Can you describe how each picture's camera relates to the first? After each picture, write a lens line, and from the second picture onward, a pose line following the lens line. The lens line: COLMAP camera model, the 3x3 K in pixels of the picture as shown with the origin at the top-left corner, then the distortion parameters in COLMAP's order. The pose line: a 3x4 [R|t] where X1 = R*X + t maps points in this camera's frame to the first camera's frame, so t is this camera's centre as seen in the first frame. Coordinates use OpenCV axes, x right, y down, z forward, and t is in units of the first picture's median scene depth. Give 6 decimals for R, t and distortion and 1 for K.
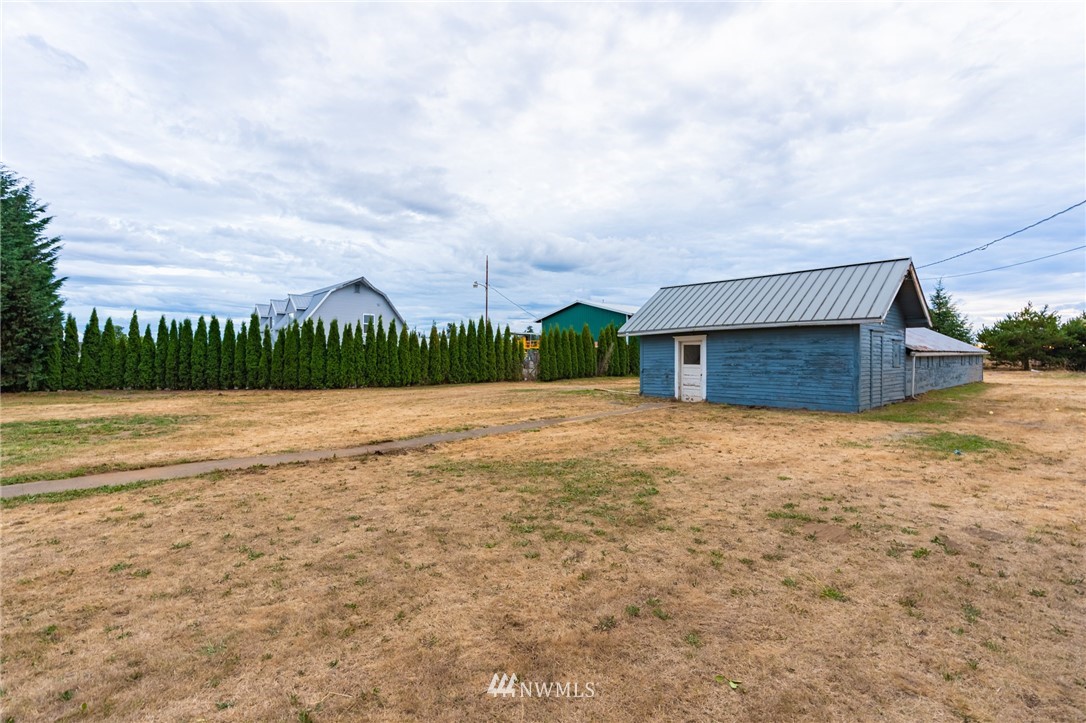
lens RADIAL K [[495.3, 0, 542.4], [0, 495.3, 360.3], [0, 0, 1]] dist [-0.009907, 0.002073]
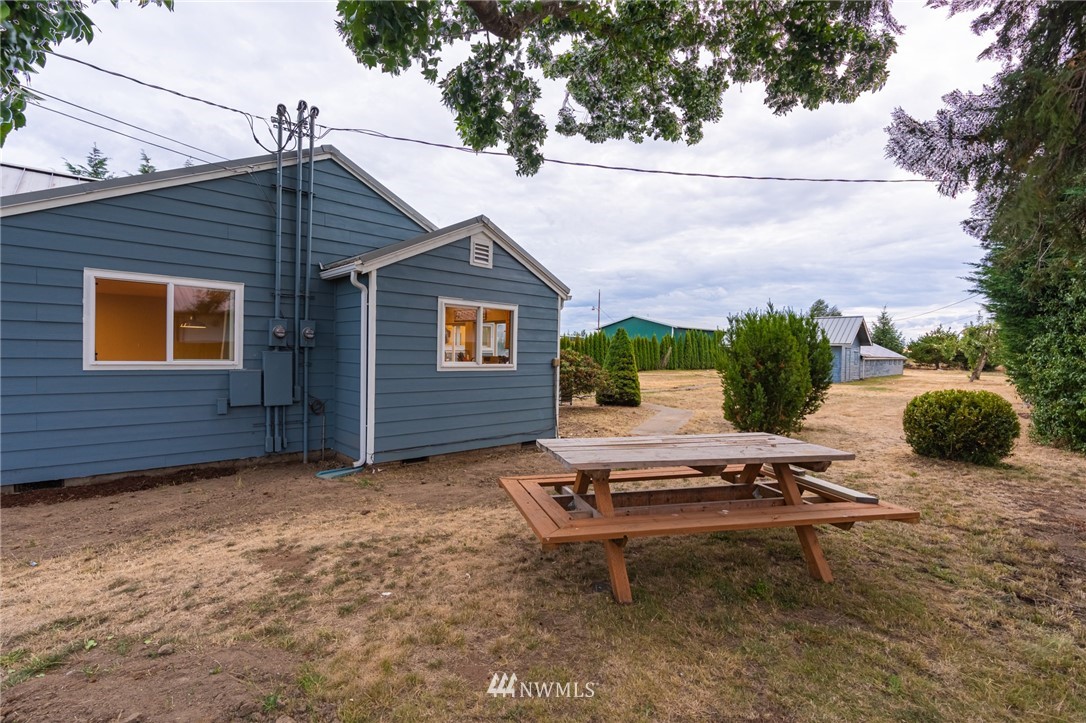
lens RADIAL K [[495.3, 0, 542.7], [0, 495.3, 358.3], [0, 0, 1]] dist [-0.009907, 0.002073]
pose [[0.997931, 0.015855, 0.062311, -0.334074], [-0.015972, 0.999871, 0.001380, 0.002563], [-0.062281, -0.002372, 0.998056, -0.455320]]
